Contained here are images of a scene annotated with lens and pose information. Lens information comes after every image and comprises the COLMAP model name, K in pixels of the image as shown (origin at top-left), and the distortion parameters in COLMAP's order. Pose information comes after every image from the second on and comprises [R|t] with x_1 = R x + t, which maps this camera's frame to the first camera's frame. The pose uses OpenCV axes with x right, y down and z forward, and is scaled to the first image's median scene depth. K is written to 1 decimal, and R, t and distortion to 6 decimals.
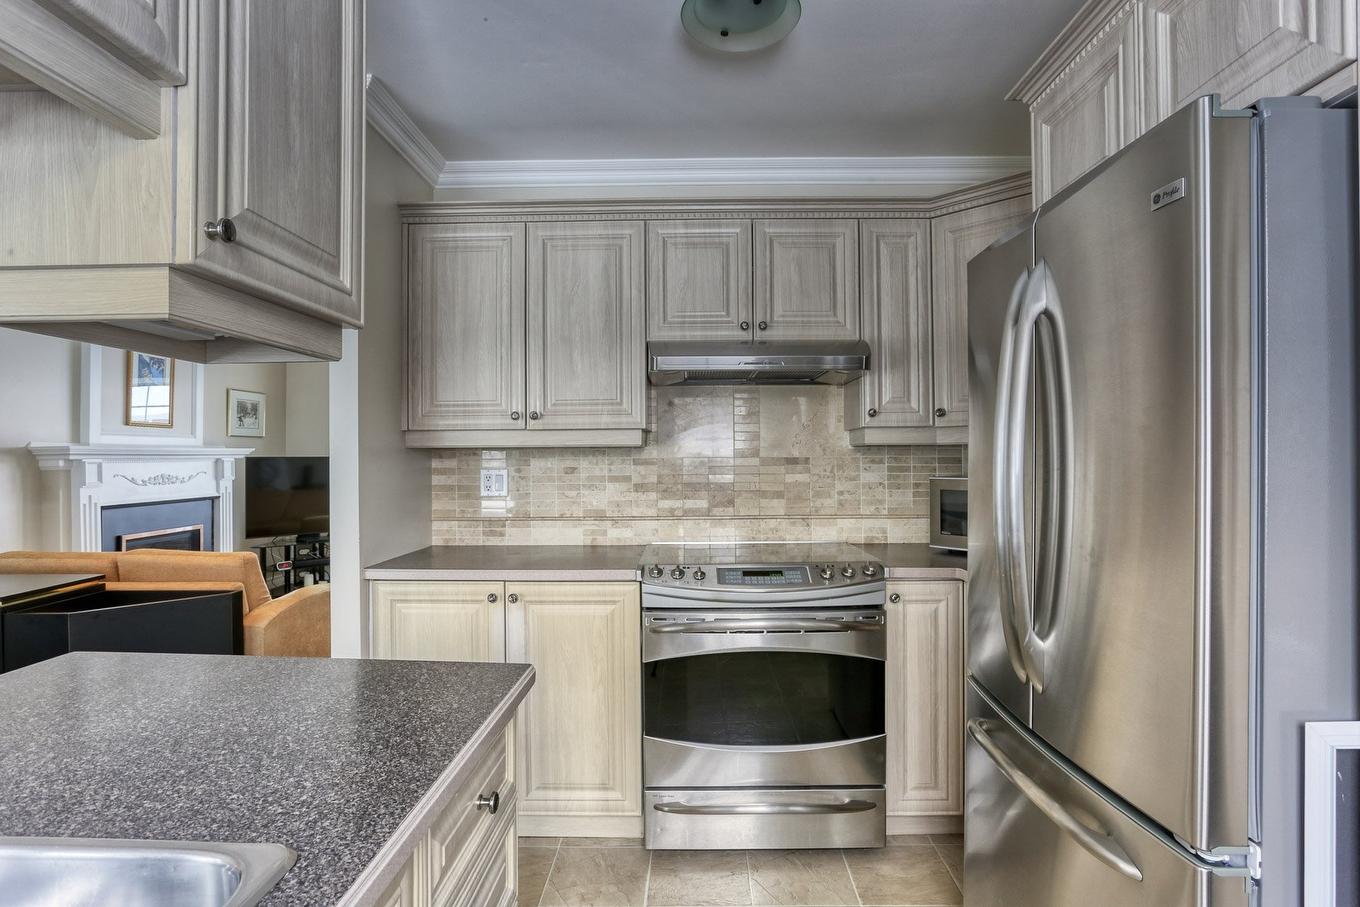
lens RADIAL K [[764.5, 0, 682.4], [0, 764.5, 449.0], [0, 0, 1]] dist [-0.000813, 0.004821]
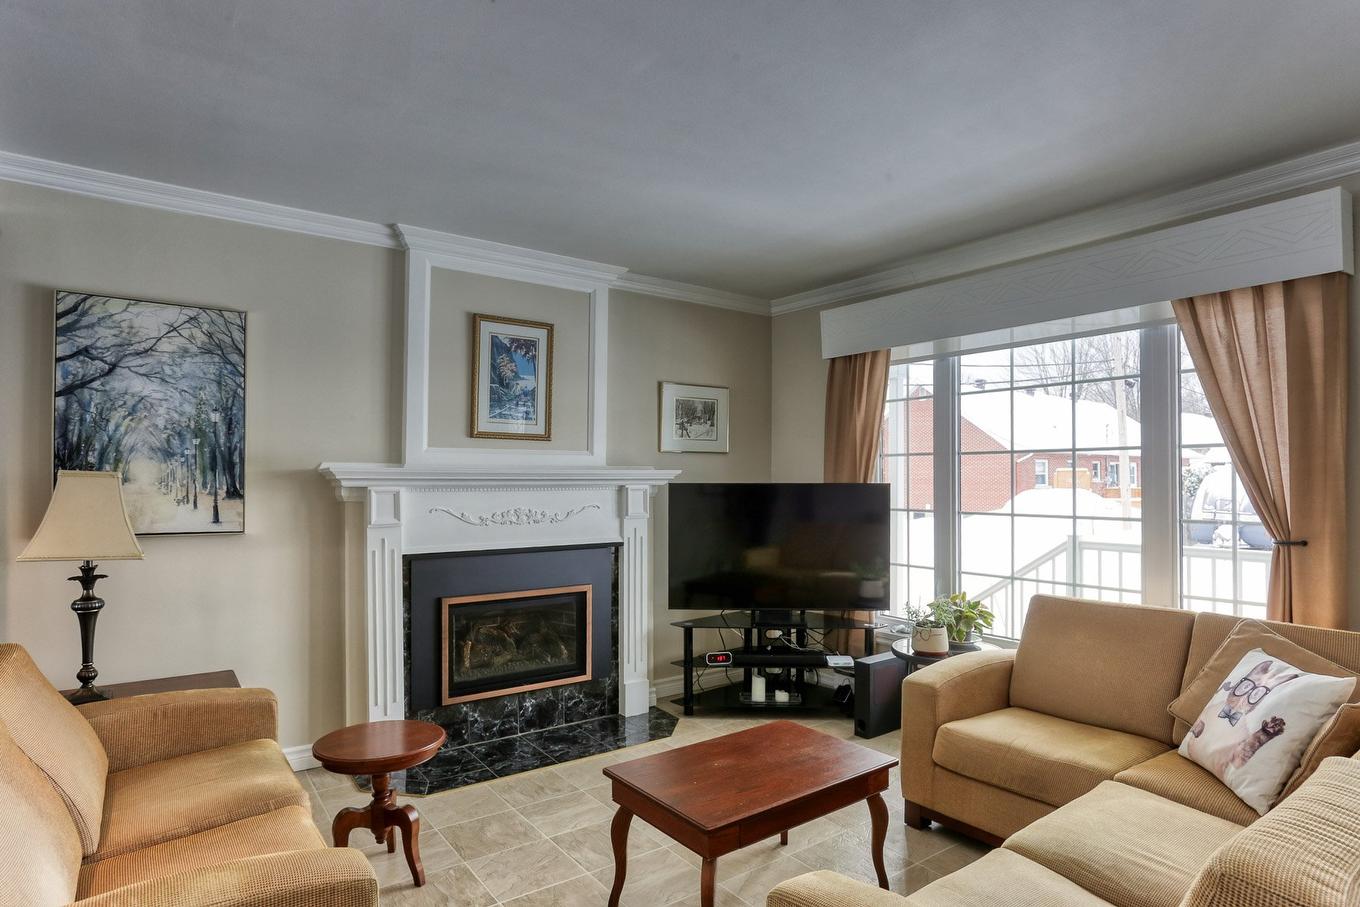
lens RADIAL K [[764.5, 0, 672.8], [0, 764.5, 464.3], [0, 0, 1]] dist [-0.000813, 0.004821]
pose [[0.617664, -0.007009, -0.786411, -0.058887], [0.001672, 0.999970, -0.007600, -0.000679], [0.786441, 0.003379, 0.617657, 0.626075]]
